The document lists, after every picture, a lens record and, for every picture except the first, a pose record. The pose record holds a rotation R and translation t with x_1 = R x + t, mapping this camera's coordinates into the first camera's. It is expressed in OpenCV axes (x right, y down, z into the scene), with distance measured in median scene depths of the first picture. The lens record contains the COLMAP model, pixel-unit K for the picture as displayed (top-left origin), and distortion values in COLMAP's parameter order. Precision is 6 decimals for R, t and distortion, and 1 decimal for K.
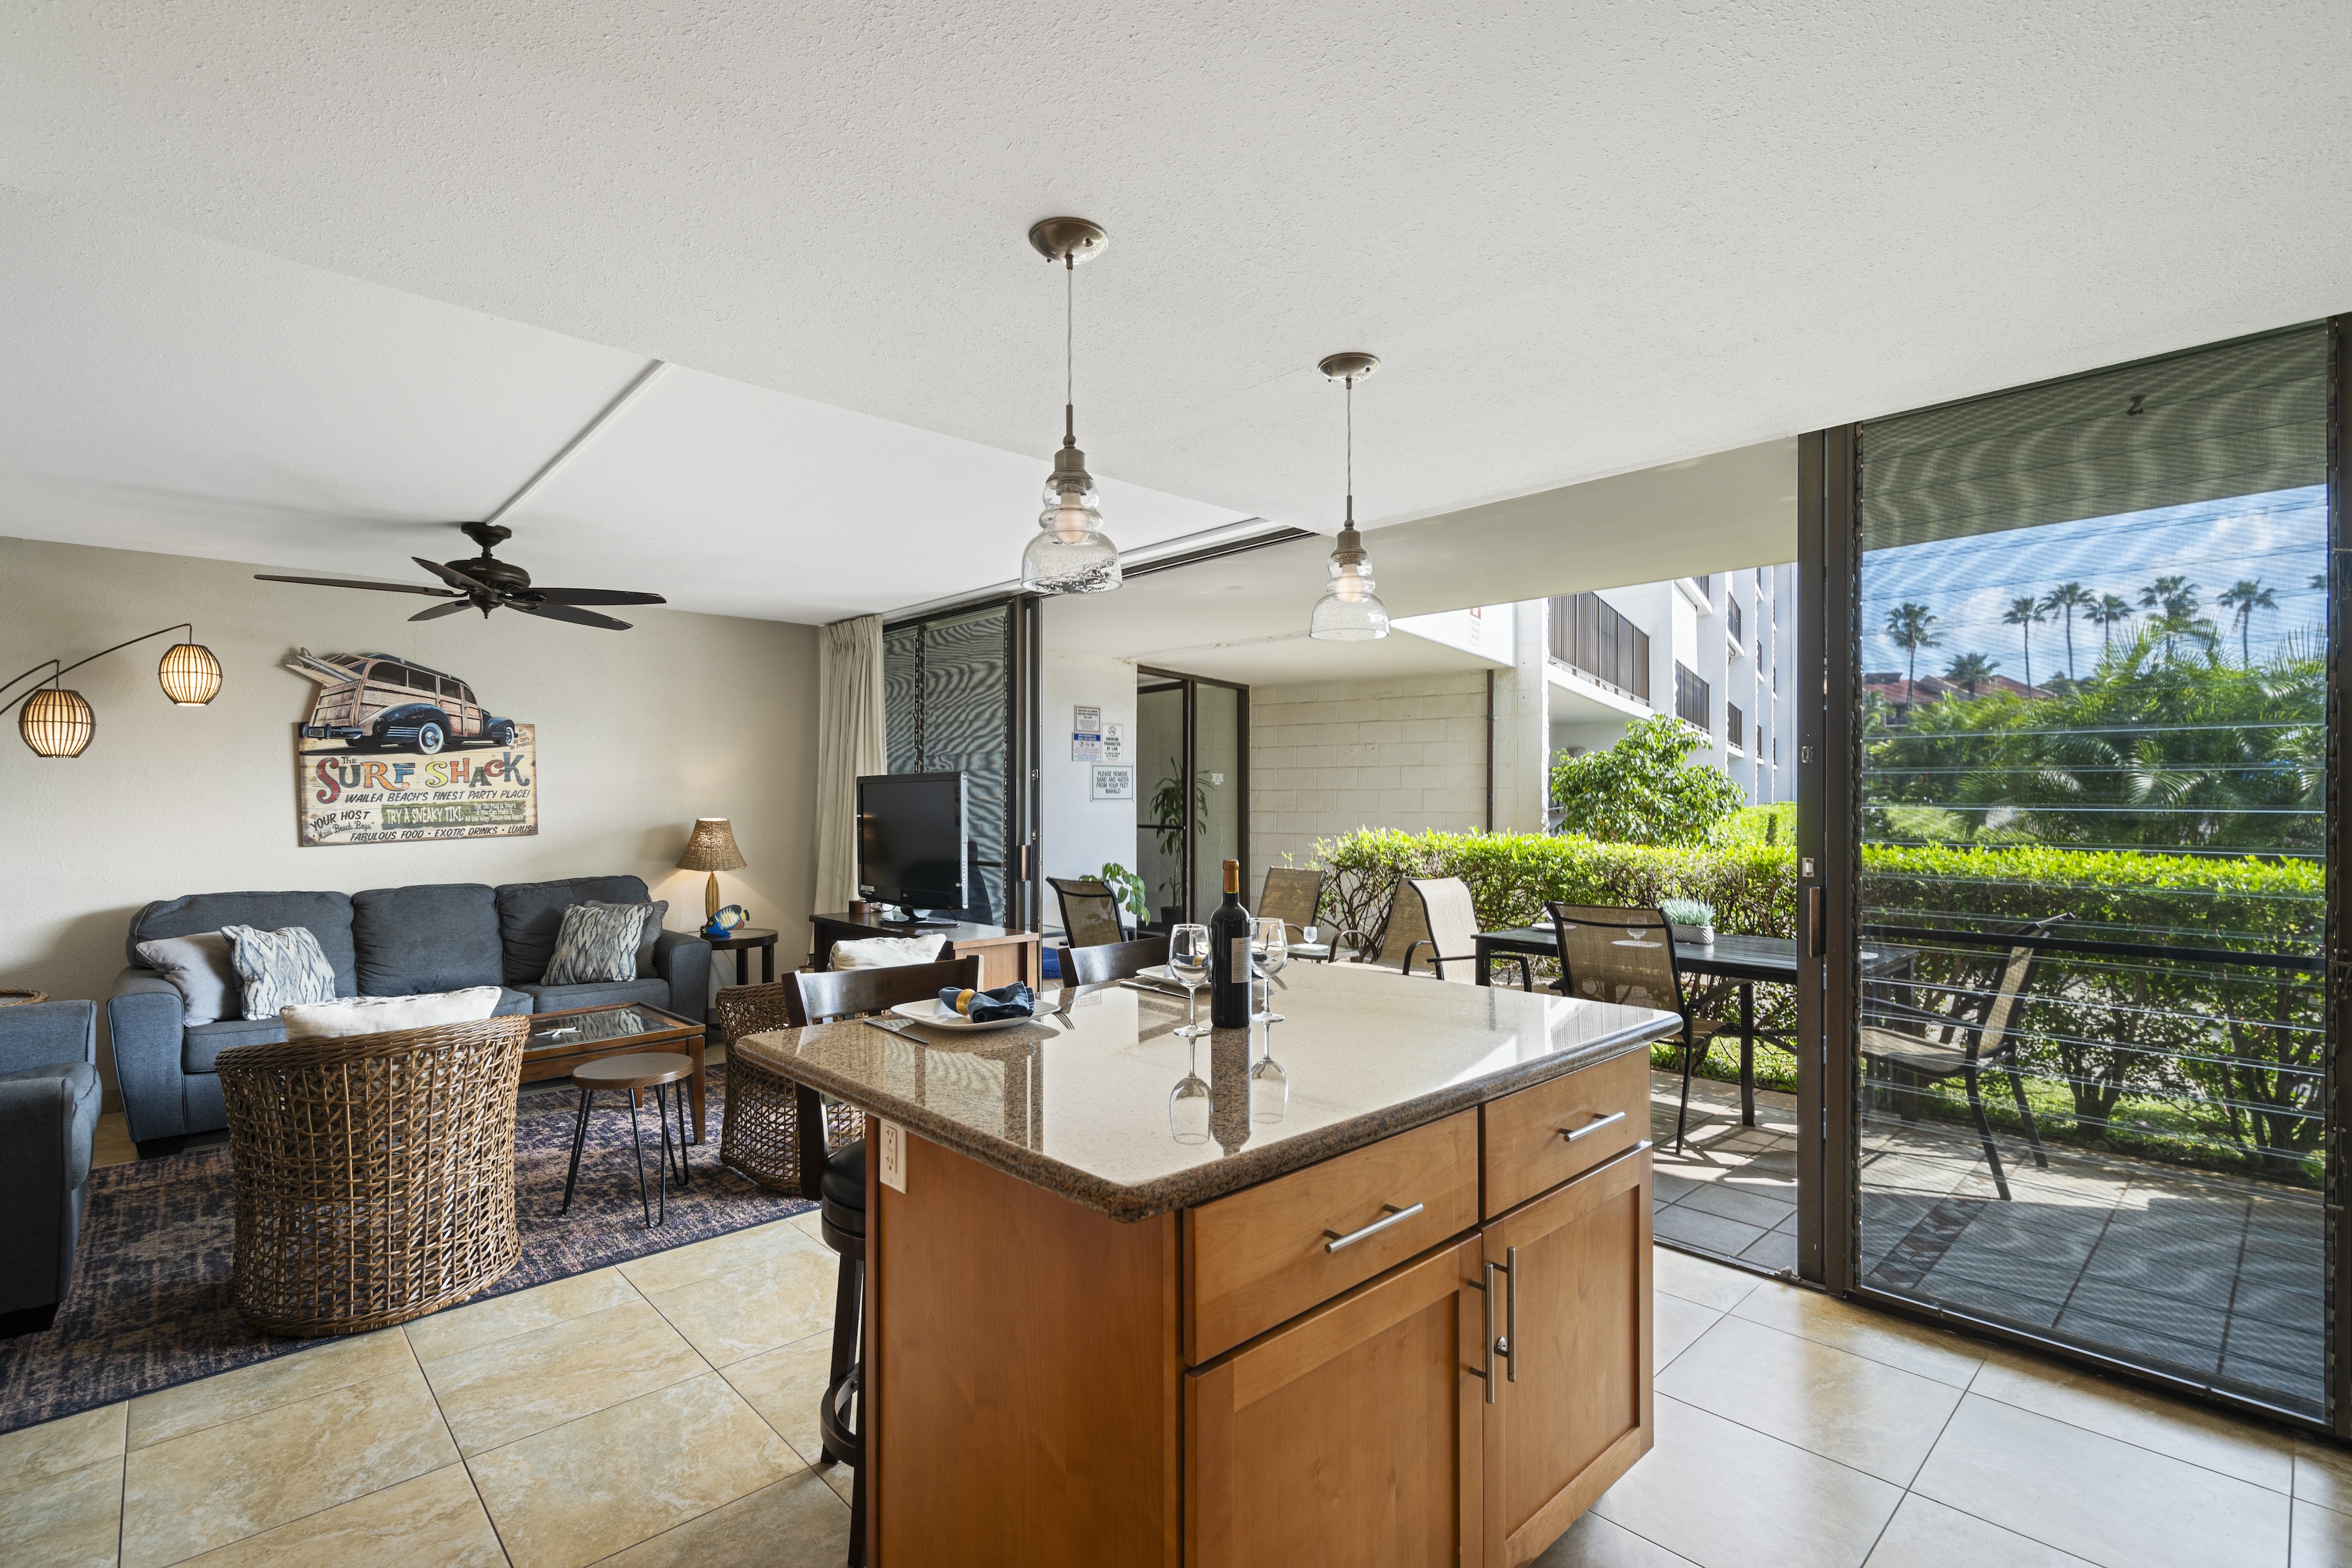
lens RADIAL K [[1053.3, 0, 1133.7], [0, 1053.3, 792.6], [0, 0, 1]] dist [-0.005009, 0.002846]
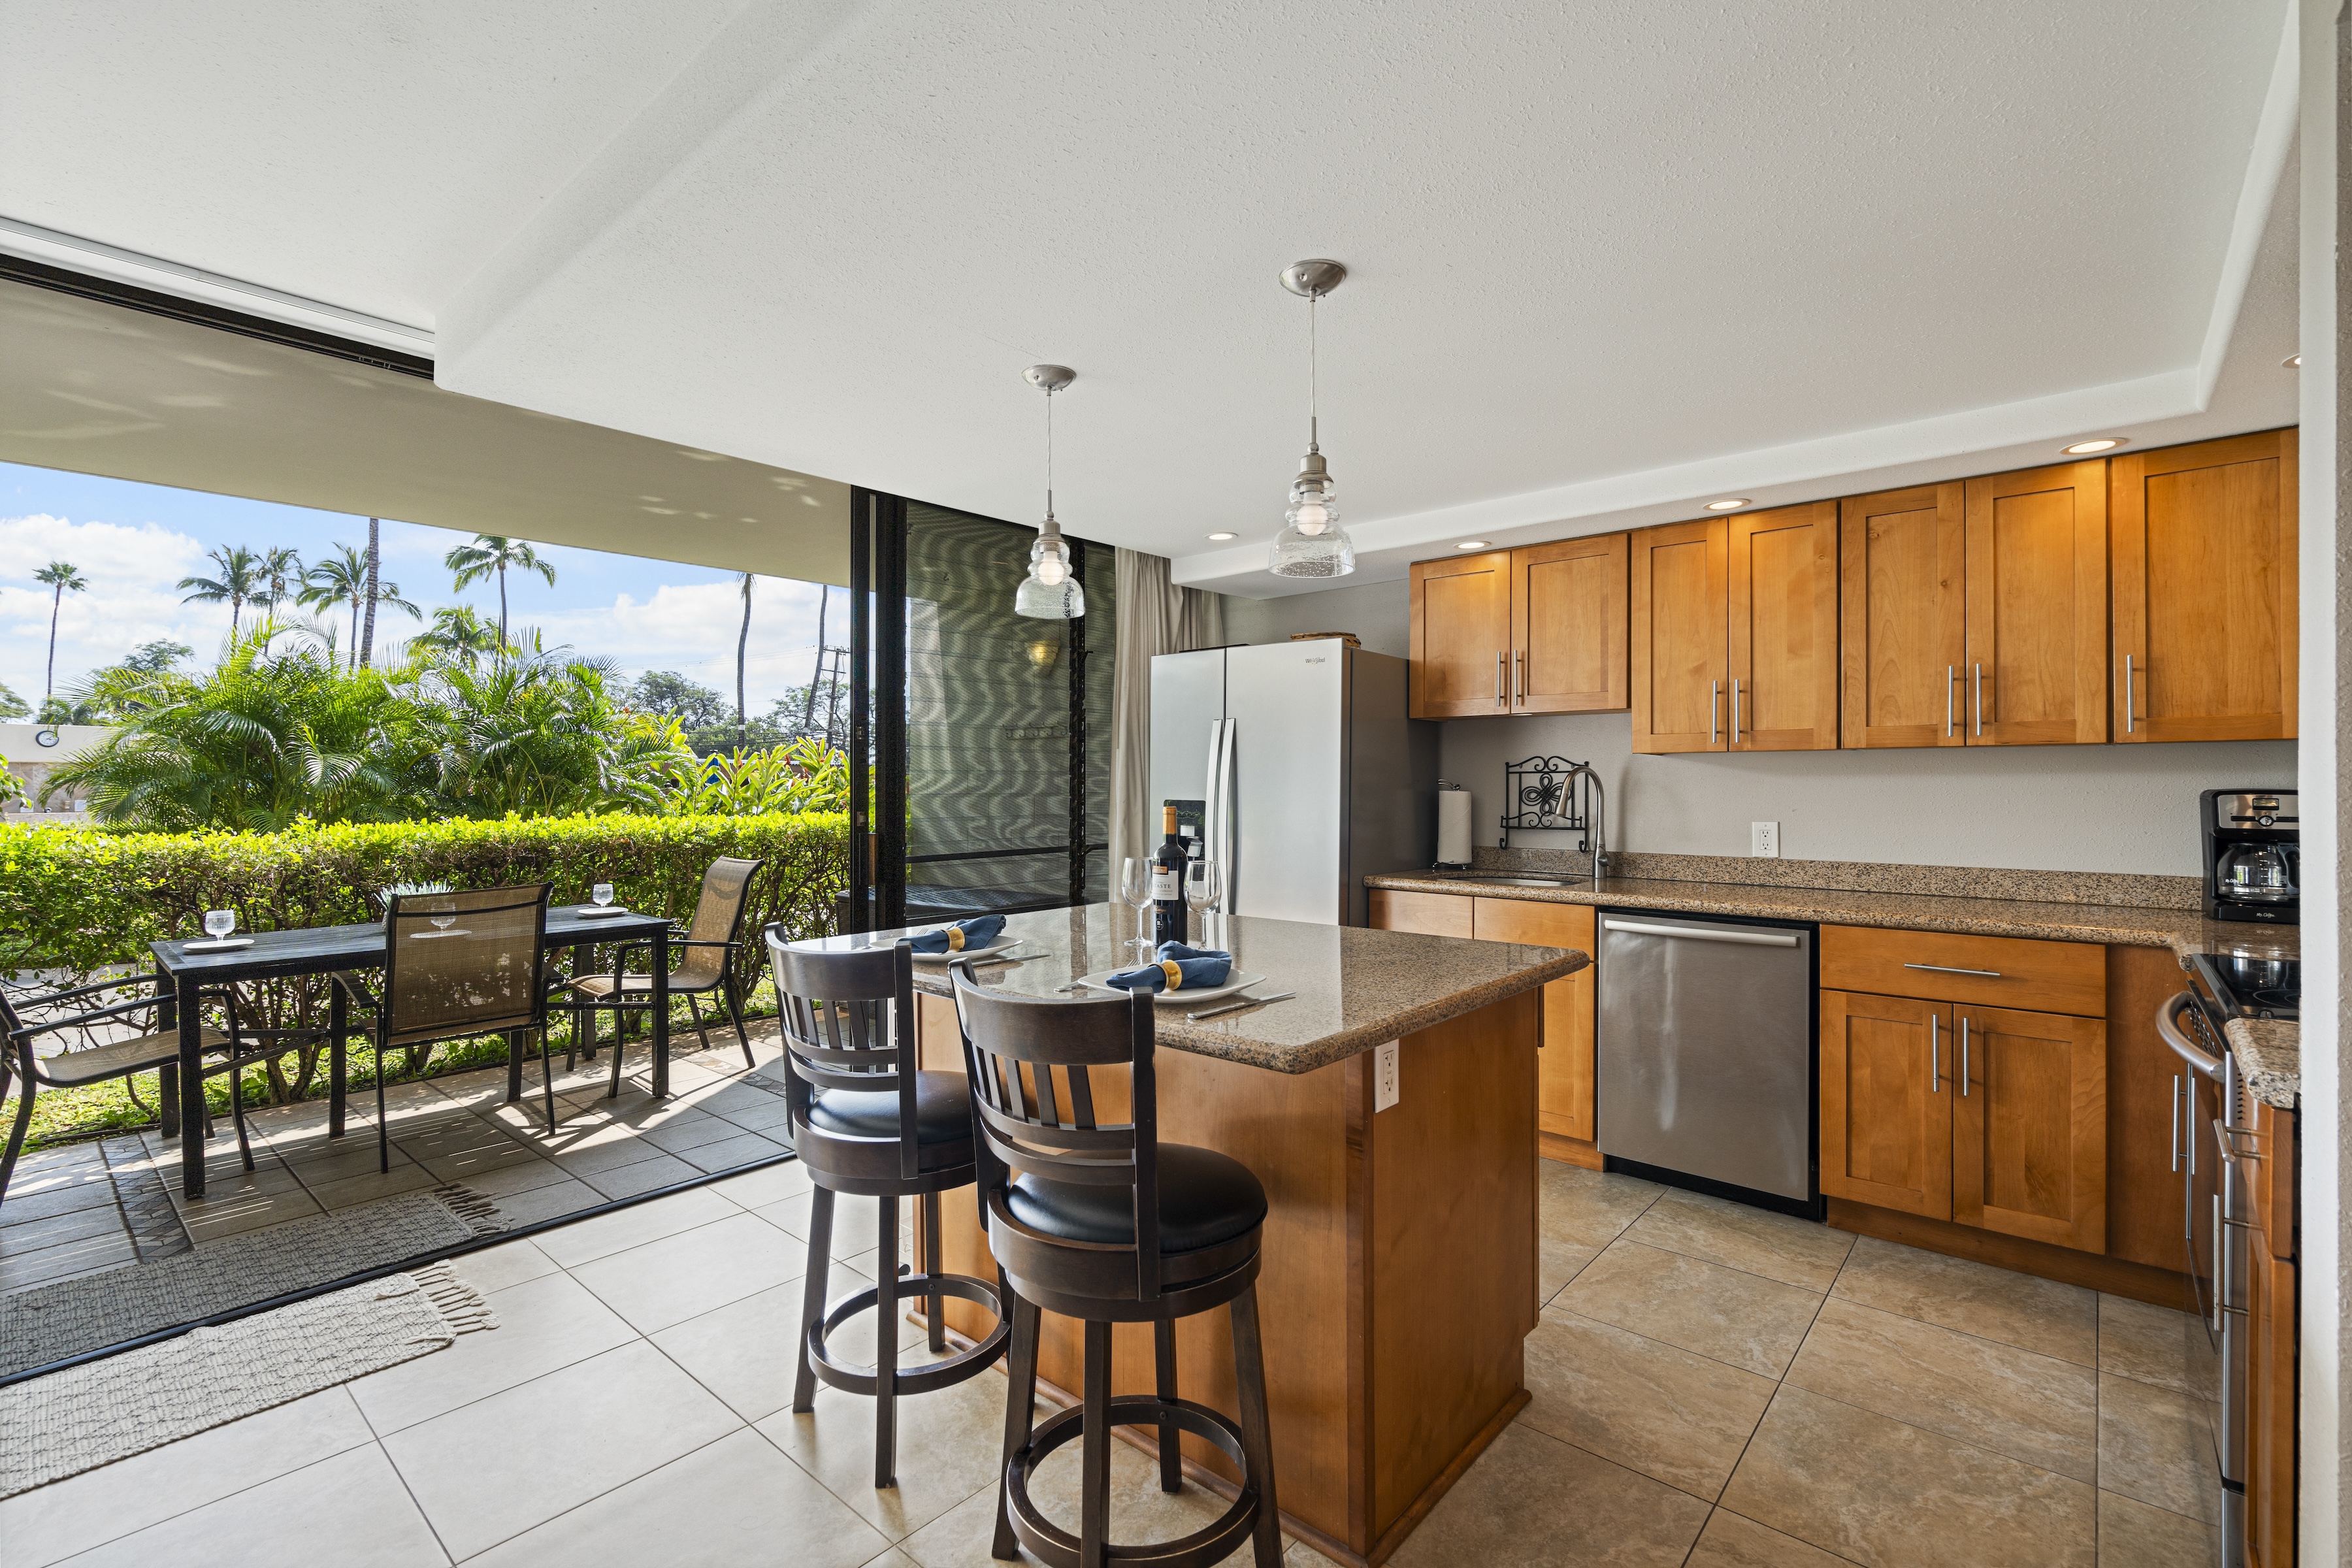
lens RADIAL K [[1053.3, 0, 1165.9], [0, 1053.3, 784.9], [0, 0, 1]] dist [-0.005009, 0.002846]
pose [[-0.102548, 0.000143, 0.994728, -0.359871], [-0.003396, 0.999994, -0.000494, 0.014210], [-0.994722, -0.003429, -0.102547, 0.386033]]
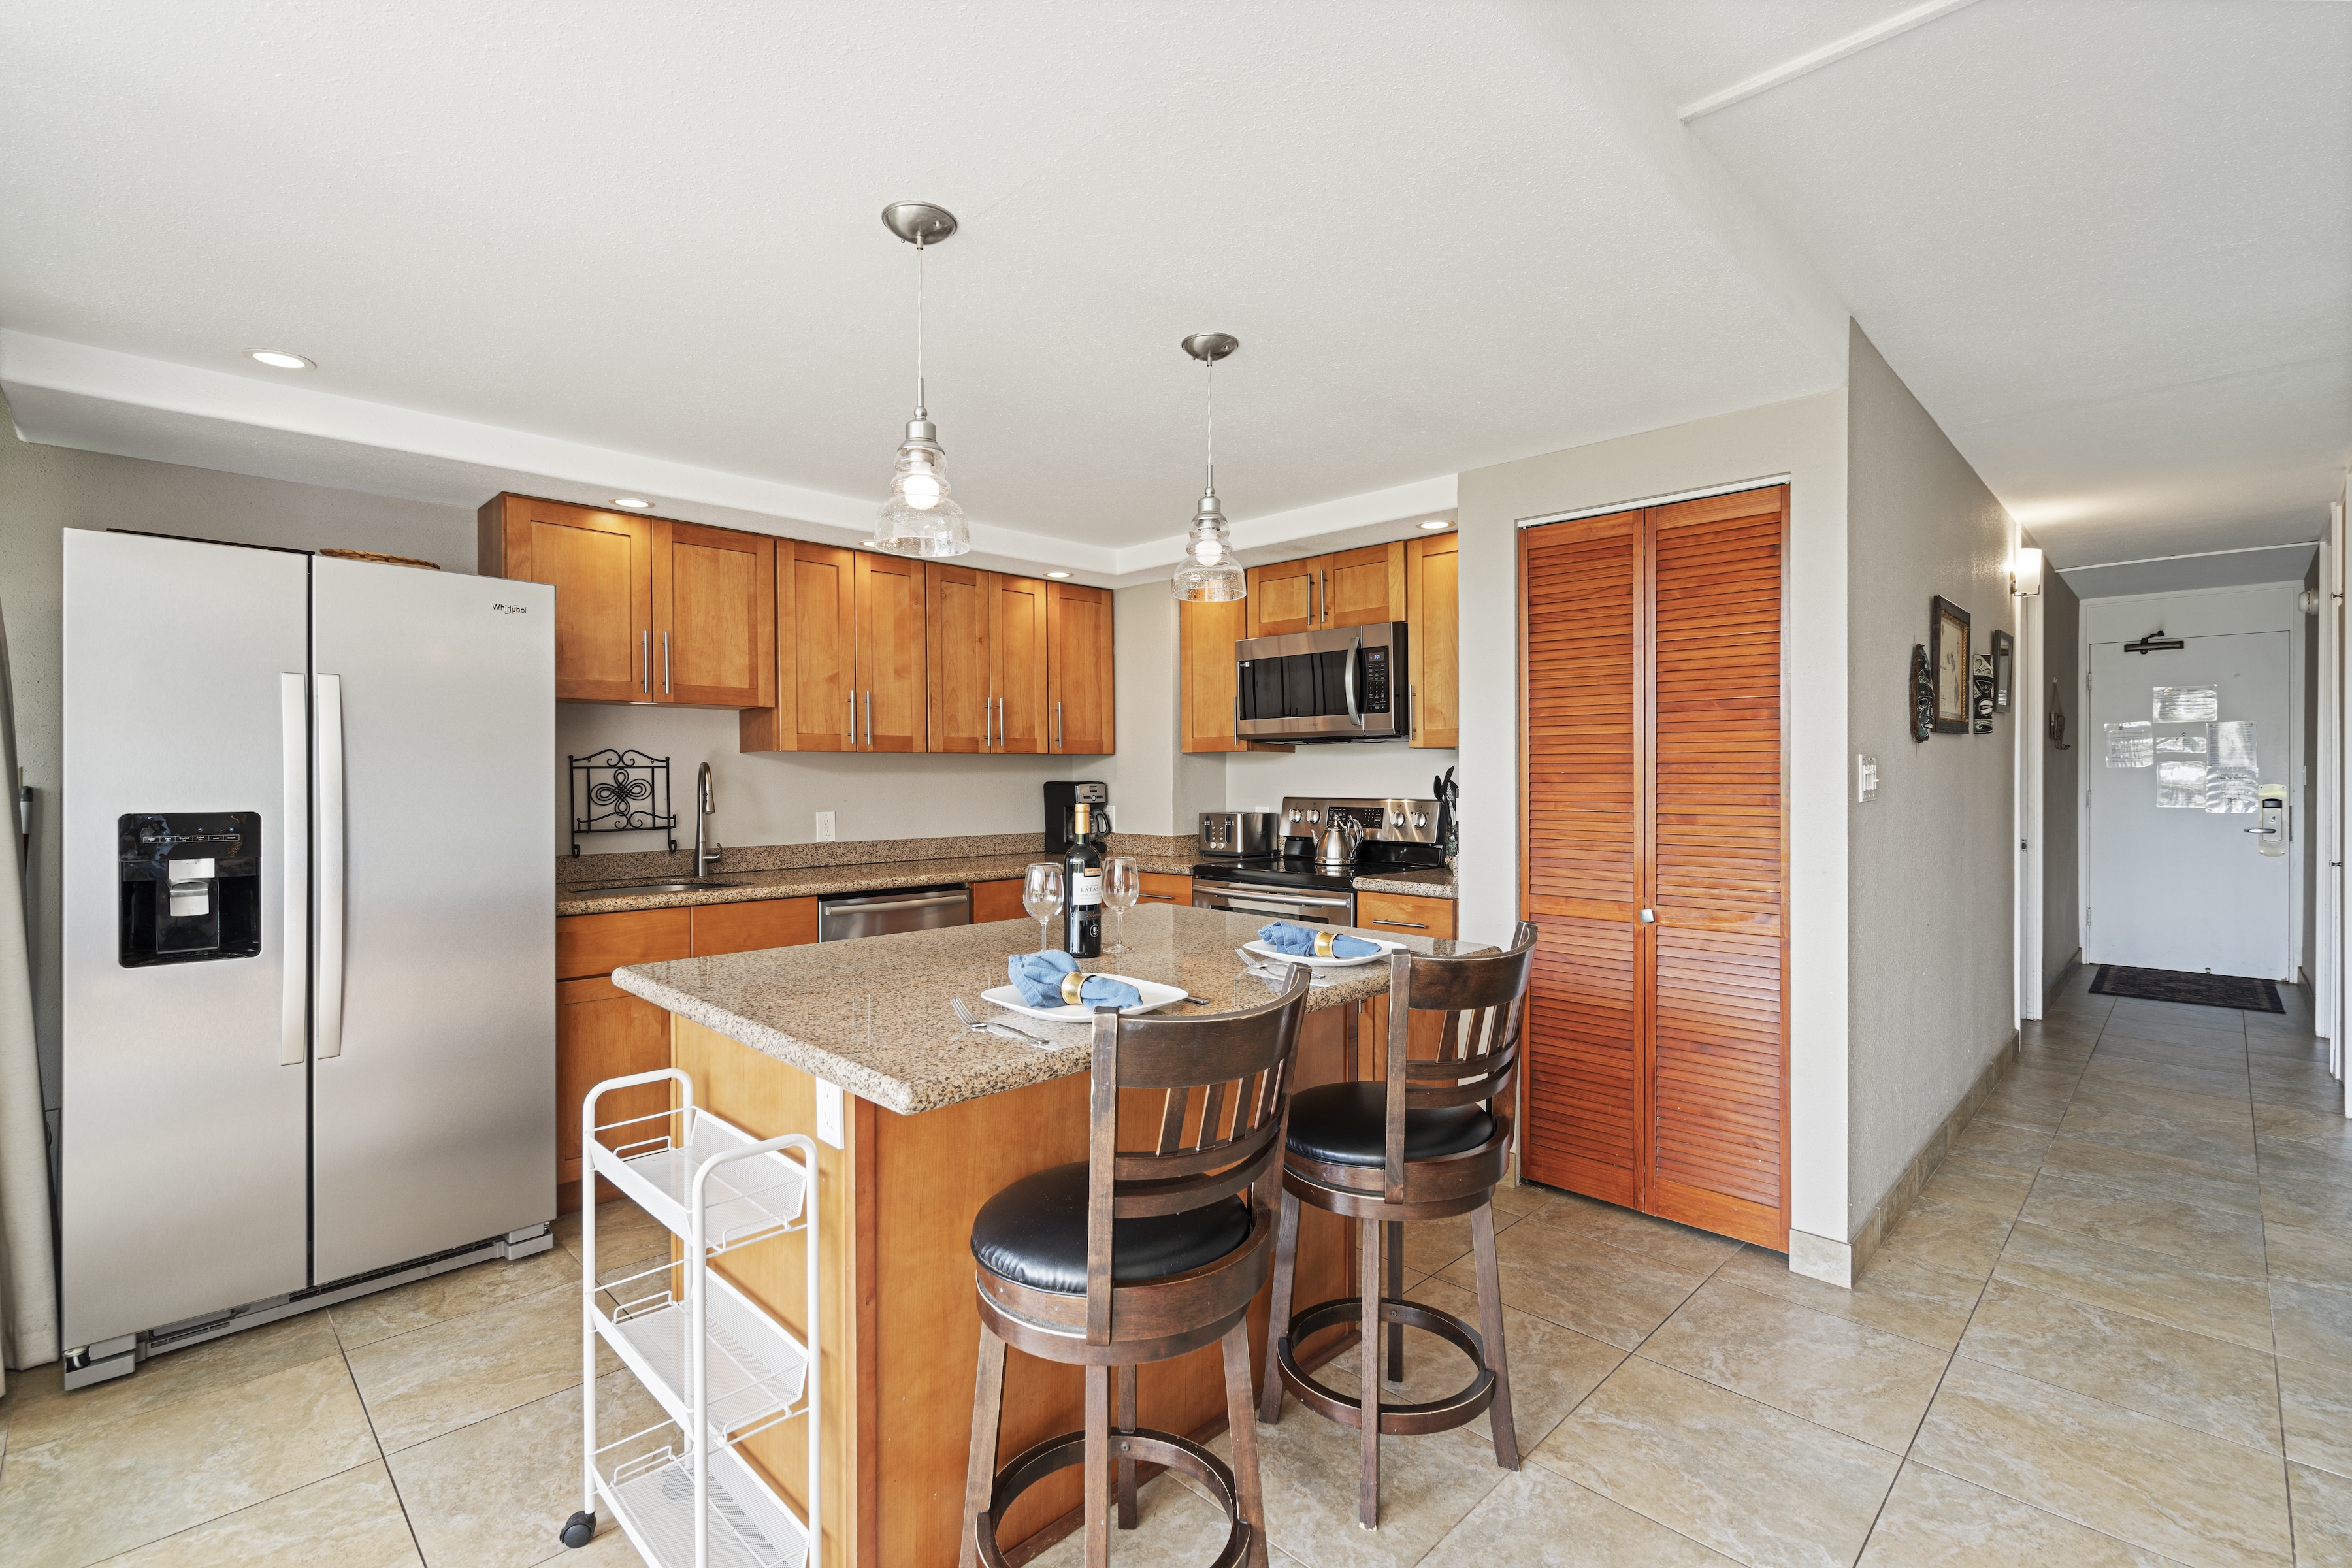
lens RADIAL K [[1053.3, 0, 1184.5], [0, 1053.3, 781.2], [0, 0, 1]] dist [-0.005009, 0.002846]
pose [[-0.997784, 0.004887, -0.066355, 0.021098], [0.004695, 0.999984, 0.003055, 0.012397], [0.066369, 0.002737, -0.997791, 0.711991]]
